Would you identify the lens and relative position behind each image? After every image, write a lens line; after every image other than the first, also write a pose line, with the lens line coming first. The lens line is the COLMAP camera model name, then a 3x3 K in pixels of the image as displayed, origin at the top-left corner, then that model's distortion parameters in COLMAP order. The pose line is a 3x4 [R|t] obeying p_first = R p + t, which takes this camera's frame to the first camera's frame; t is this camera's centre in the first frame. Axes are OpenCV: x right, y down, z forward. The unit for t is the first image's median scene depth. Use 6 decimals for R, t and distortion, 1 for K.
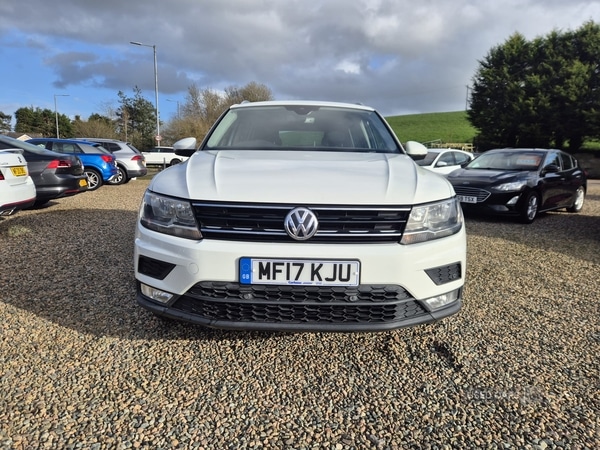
lens RADIAL K [[401.1, 0, 296.8], [0, 401.1, 227.4], [0, 0, 1]] dist [0.047940, -0.034587]
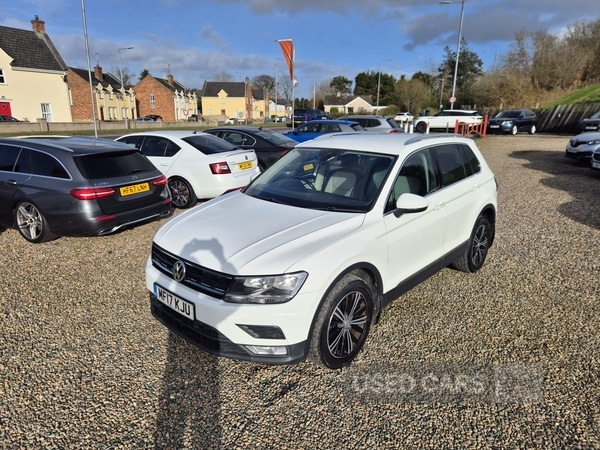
lens RADIAL K [[398.3, 0, 299.3], [0, 398.3, 223.4], [0, 0, 1]] dist [0.059698, -0.047674]
pose [[0.733476, 0.162999, -0.659882, 1.117634], [-0.092760, 0.985742, 0.140384, -0.374931], [0.673356, -0.041758, 0.738138, 0.134247]]
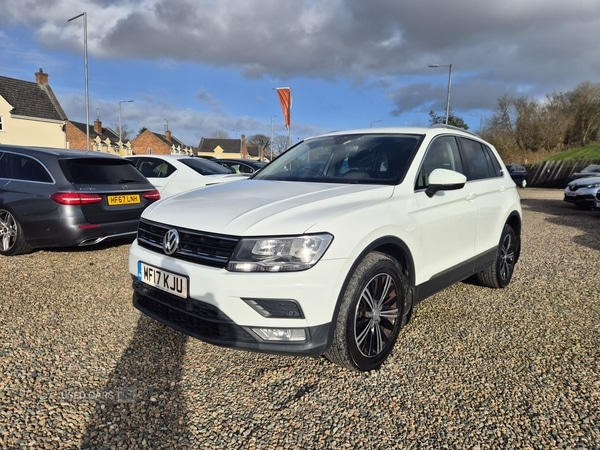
lens RADIAL K [[398.3, 0, 299.2], [0, 398.3, 228.6], [0, 0, 1]] dist [0.059698, -0.047674]
pose [[0.745488, 0.086502, -0.660882, 0.945901], [-0.108463, 0.994070, 0.007764, -0.085774], [0.657635, 0.065893, 0.750449, 0.252114]]
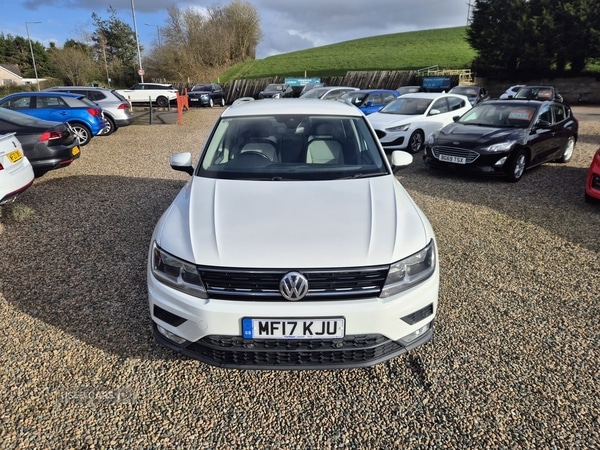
lens RADIAL K [[398.3, 0, 291.0], [0, 398.3, 230.0], [0, 0, 1]] dist [0.059698, -0.047674]
pose [[0.999664, -0.025902, 0.000207, 0.005253], [0.025419, 0.982502, 0.184509, -0.311499], [-0.004983, -0.184442, 0.982831, -0.080055]]
